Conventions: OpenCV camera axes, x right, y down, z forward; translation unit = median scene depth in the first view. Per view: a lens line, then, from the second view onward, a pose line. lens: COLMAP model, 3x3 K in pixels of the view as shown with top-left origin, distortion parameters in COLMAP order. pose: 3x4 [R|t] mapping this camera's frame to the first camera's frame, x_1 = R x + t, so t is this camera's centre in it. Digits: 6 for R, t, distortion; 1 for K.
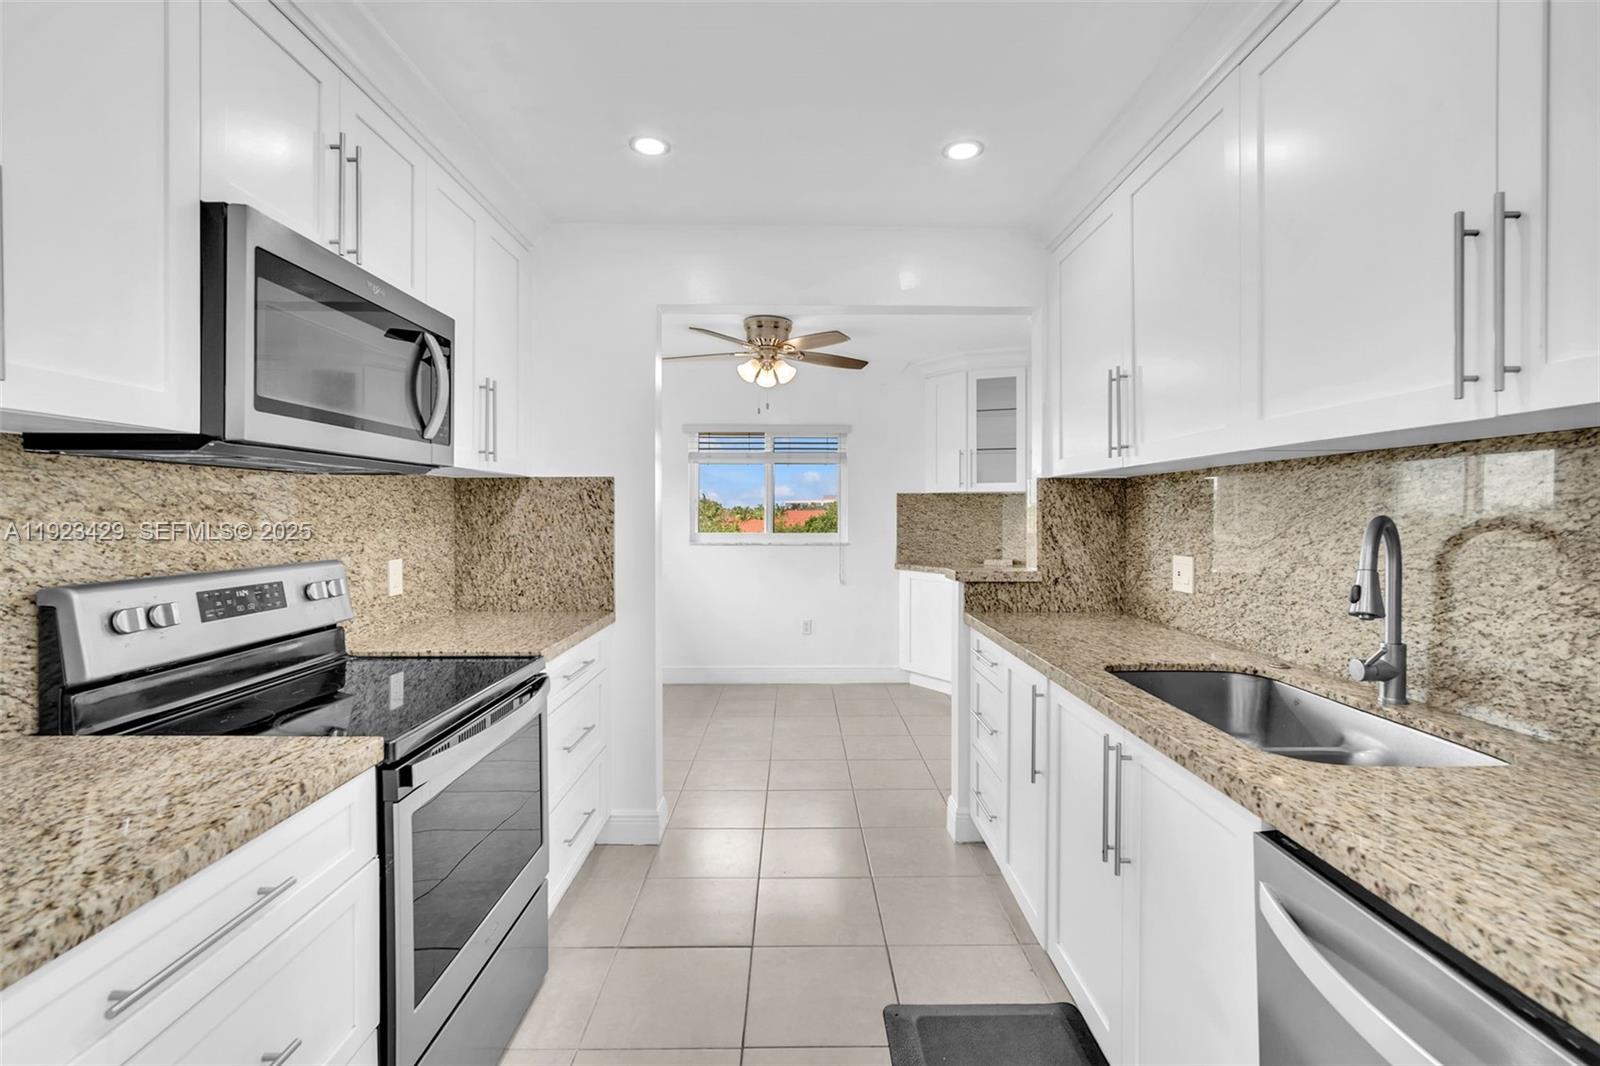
lens RADIAL K [[727.4, 0, 795.1], [0, 727.4, 524.4], [0, 0, 1]] dist [-0.007512, 0.003325]
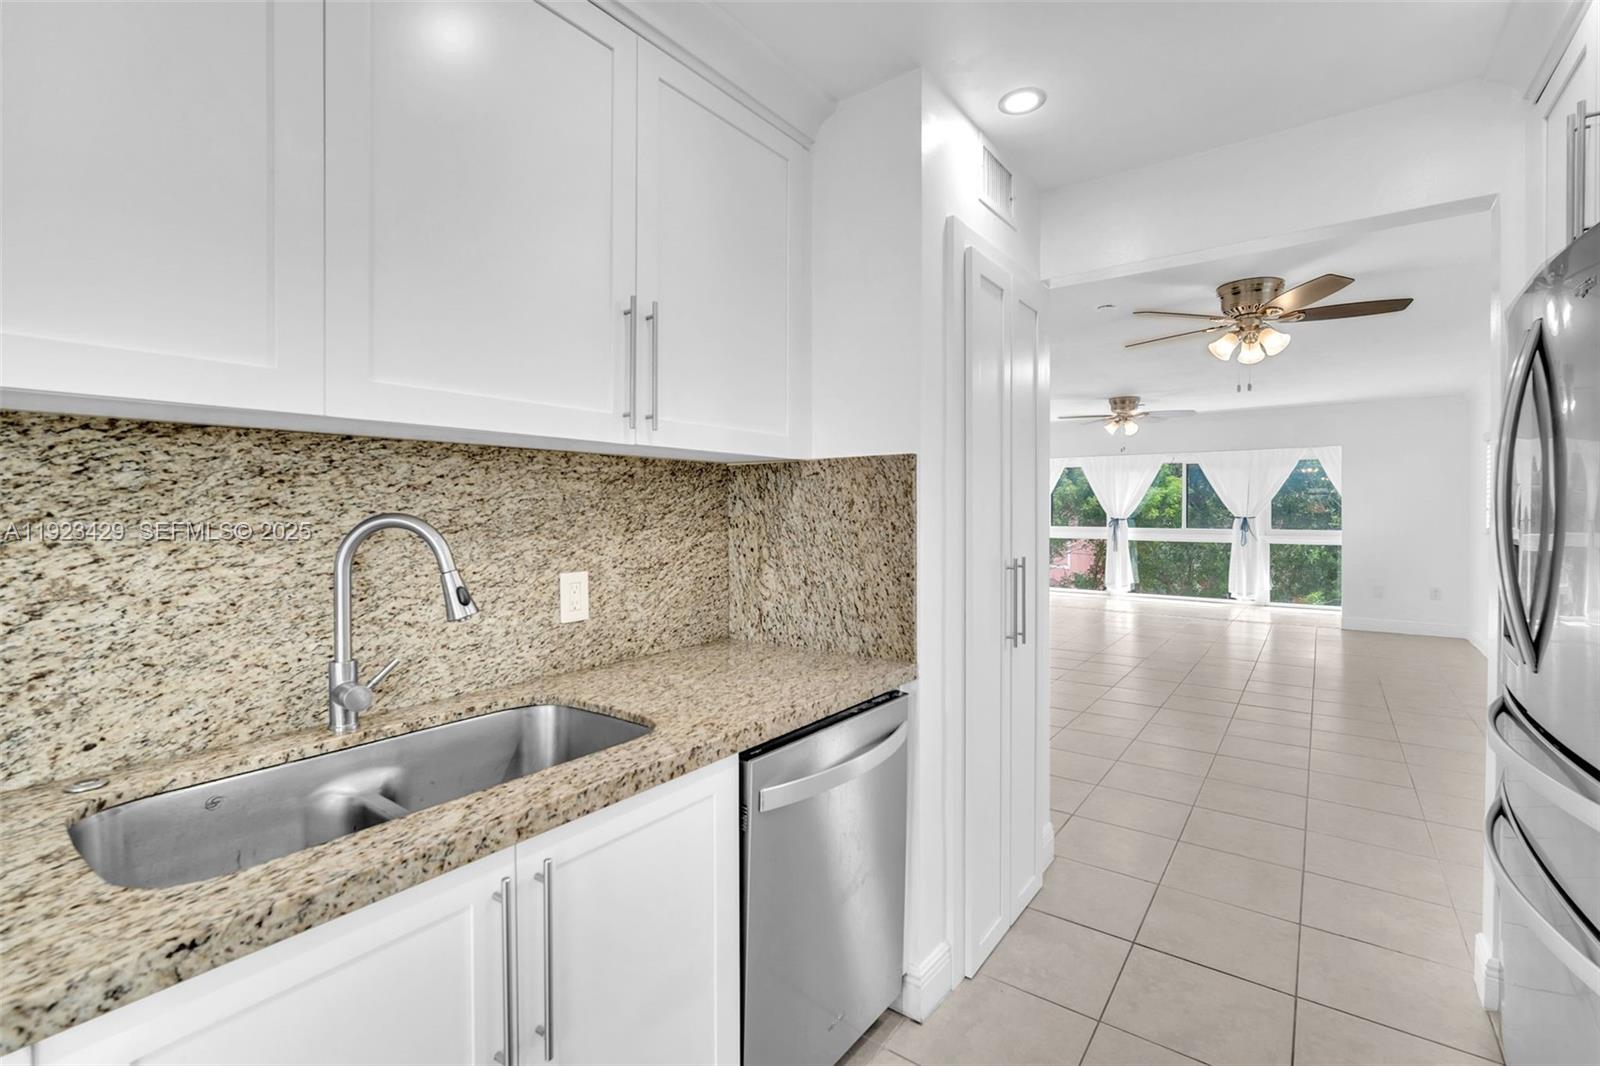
lens RADIAL K [[727.4, 0, 794.5], [0, 727.4, 512.6], [0, 0, 1]] dist [-0.007512, 0.003325]
pose [[-0.806528, -0.002106, 0.591192, -0.135178], [0.011492, 0.999749, 0.019240, -0.025762], [-0.591084, 0.022312, -0.806301, 1.524029]]
